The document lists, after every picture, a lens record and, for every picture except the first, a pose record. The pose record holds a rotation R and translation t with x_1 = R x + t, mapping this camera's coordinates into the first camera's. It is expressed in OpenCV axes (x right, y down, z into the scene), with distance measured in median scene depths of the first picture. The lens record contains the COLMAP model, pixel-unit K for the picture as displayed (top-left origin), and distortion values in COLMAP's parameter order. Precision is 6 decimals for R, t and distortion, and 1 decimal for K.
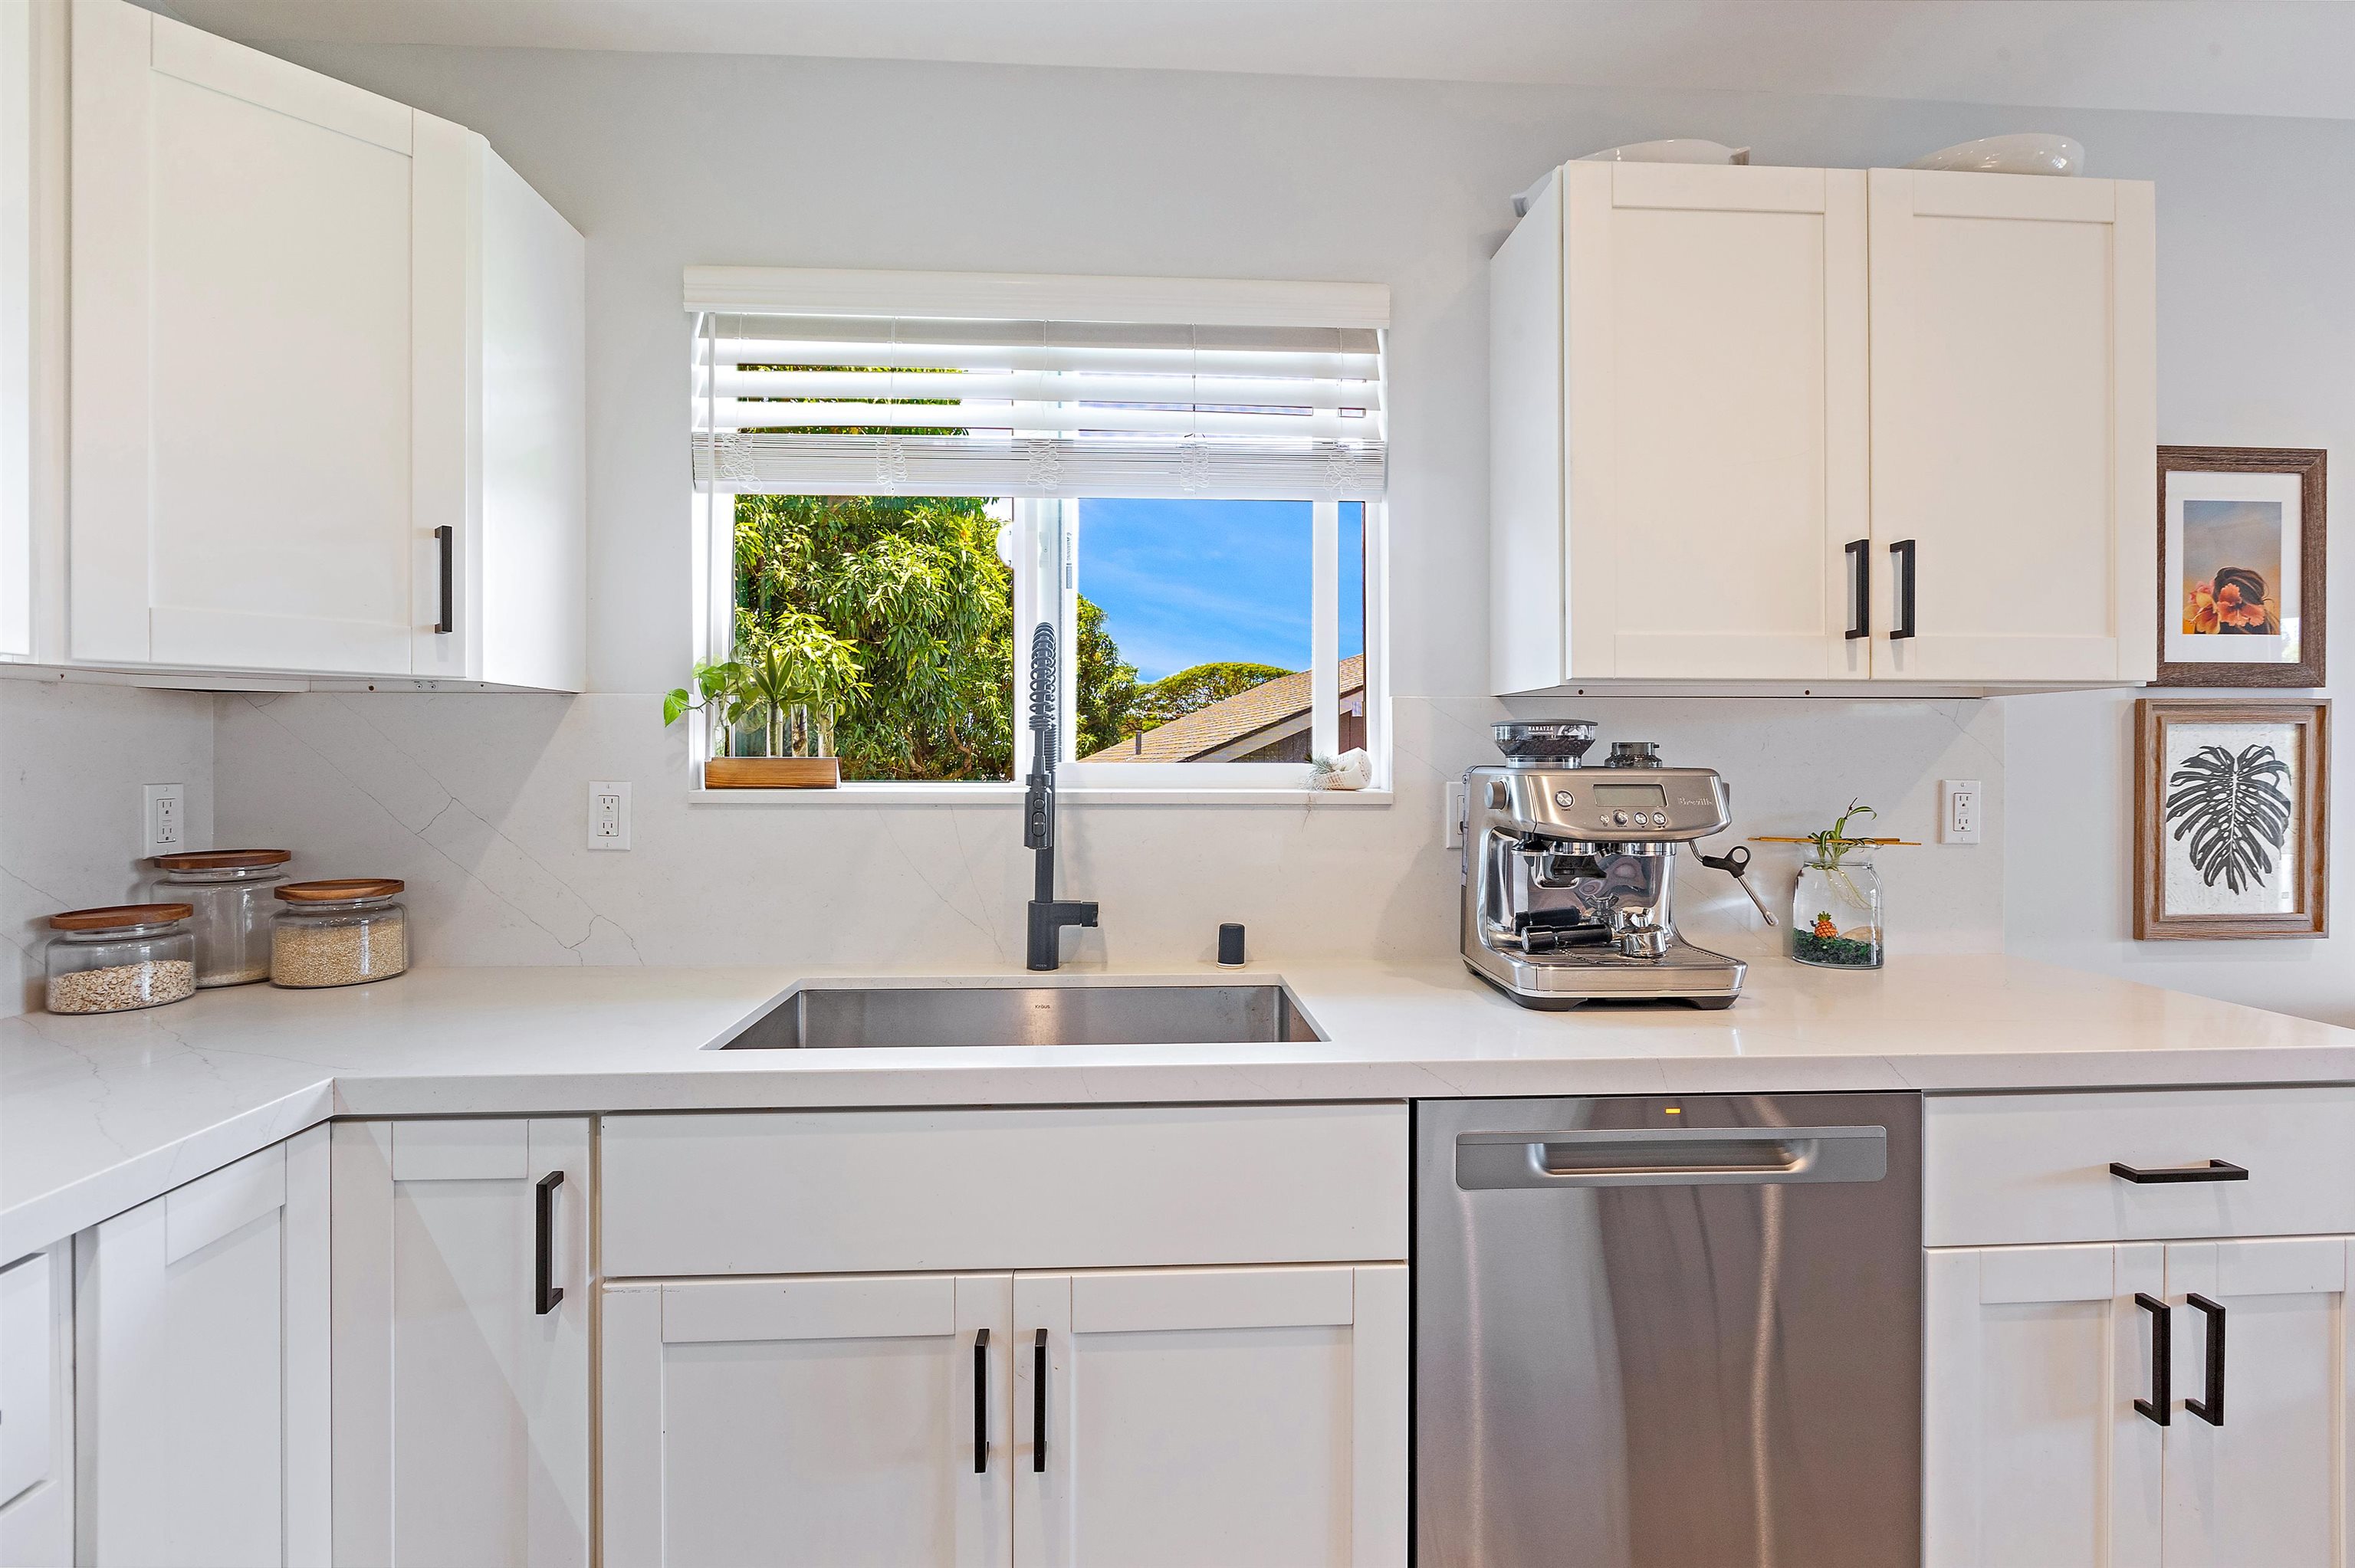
lens RADIAL K [[1105.0, 0, 1185.0], [0, 1105.0, 760.0], [0, 0, 1]] dist [-0.006422, -0.000198]
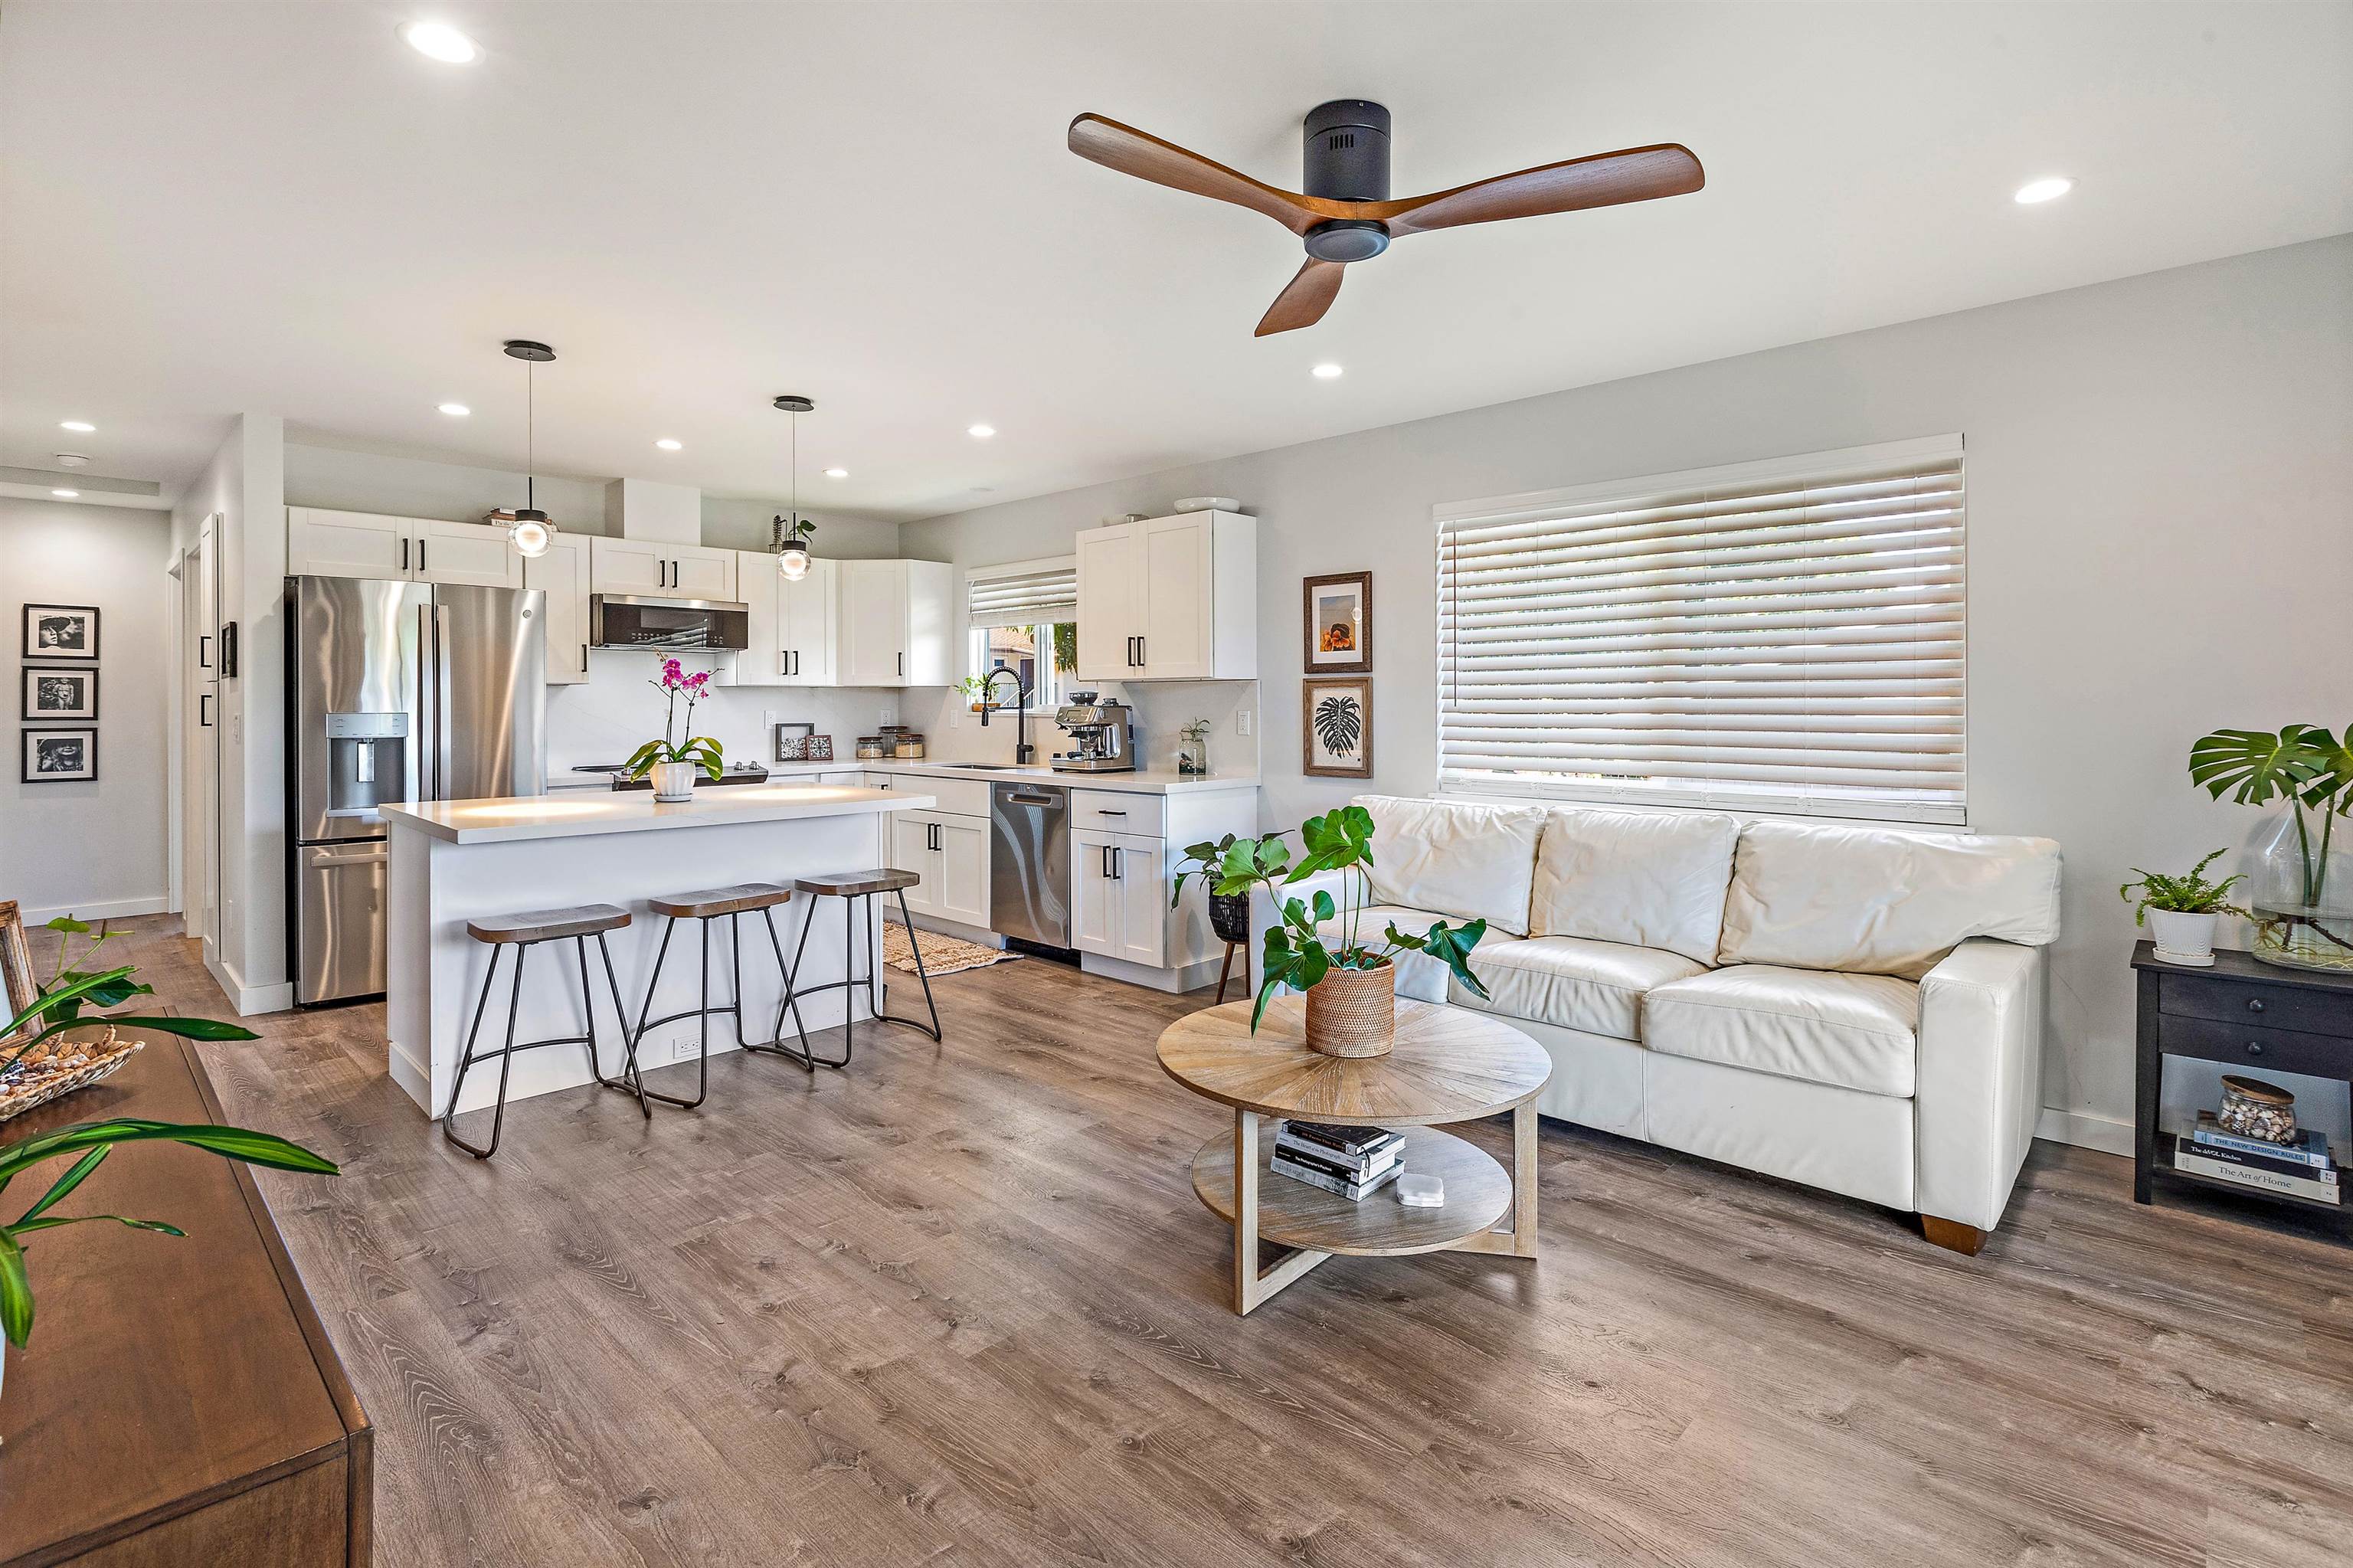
lens RADIAL K [[1104.3, 0, 1212.7], [0, 1104.3, 716.5], [0, 0, 1]] dist [-0.006422, -0.000198]
pose [[0.701107, 0.006672, -0.713025, 2.783704], [0.000710, 0.999949, 0.010054, 0.005870], [0.713056, -0.007555, 0.701067, -1.014439]]
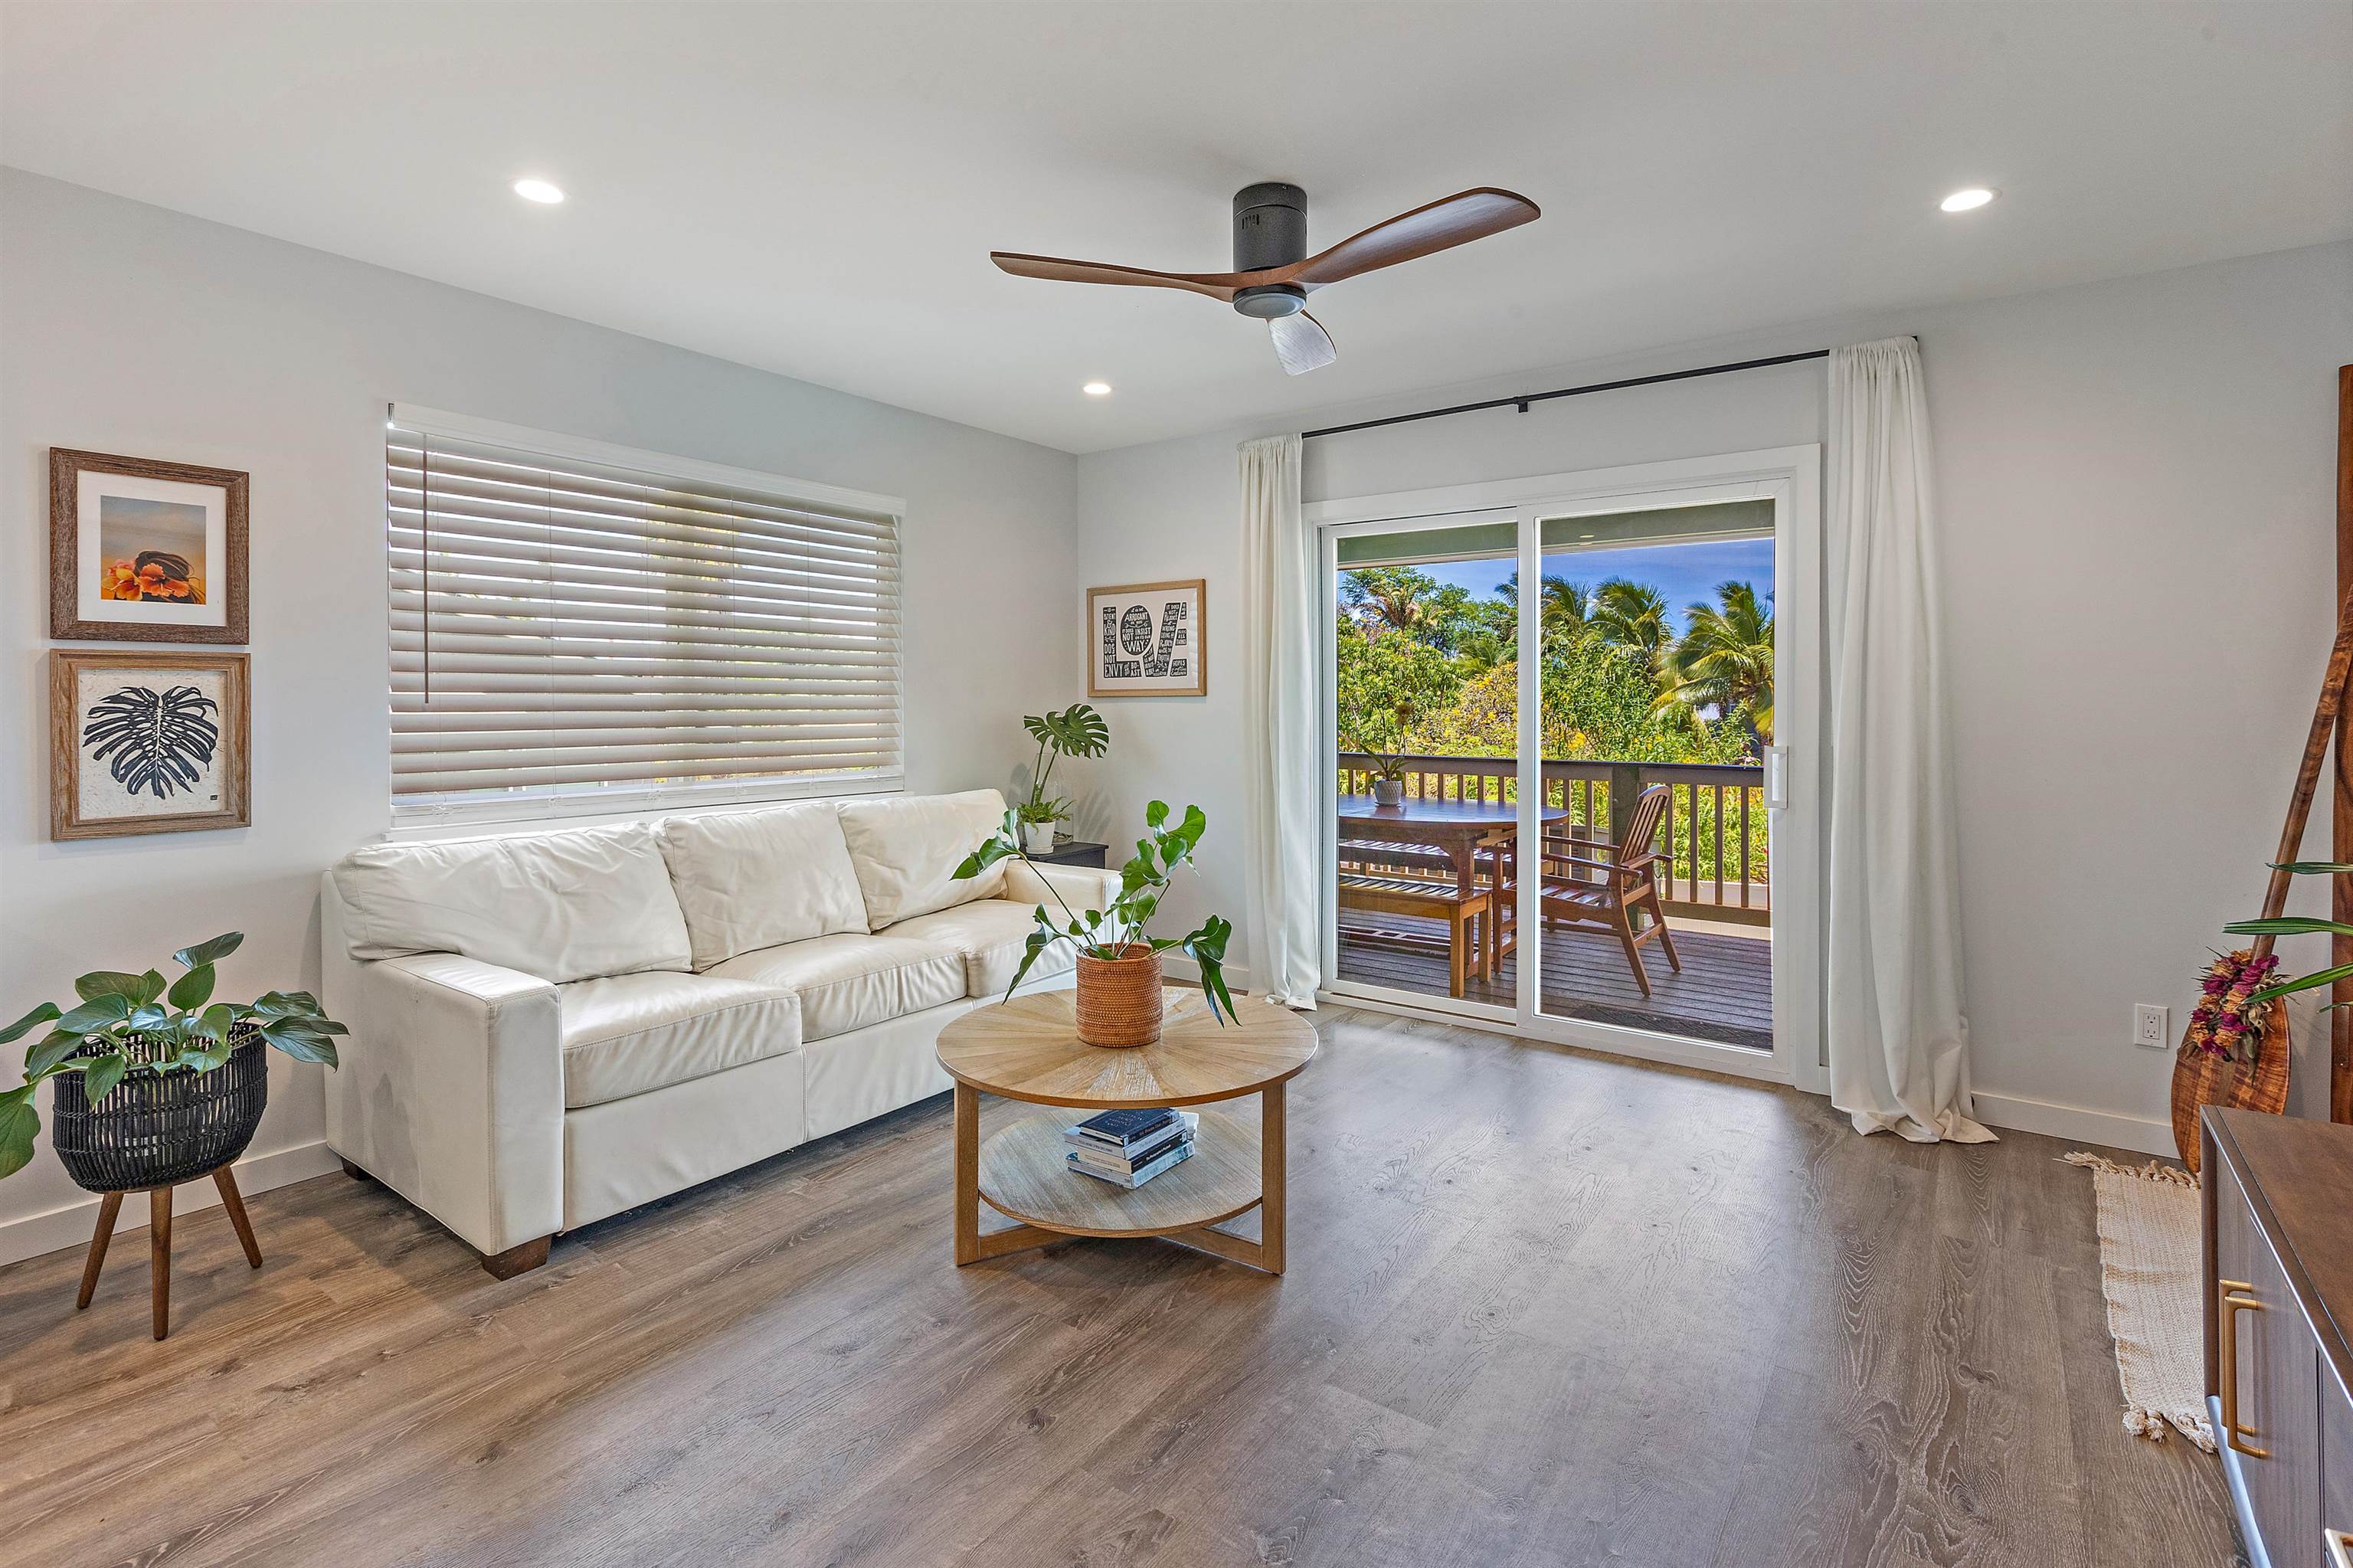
lens RADIAL K [[1104.3, 0, 1145.0], [0, 1104.3, 704.5], [0, 0, 1]] dist [-0.006422, -0.000198]
pose [[0.638256, -0.003727, 0.769815, 0.774316], [0.002454, 0.999993, 0.002807, 0.008325], [-0.769820, 0.000098, 0.638261, -0.838643]]
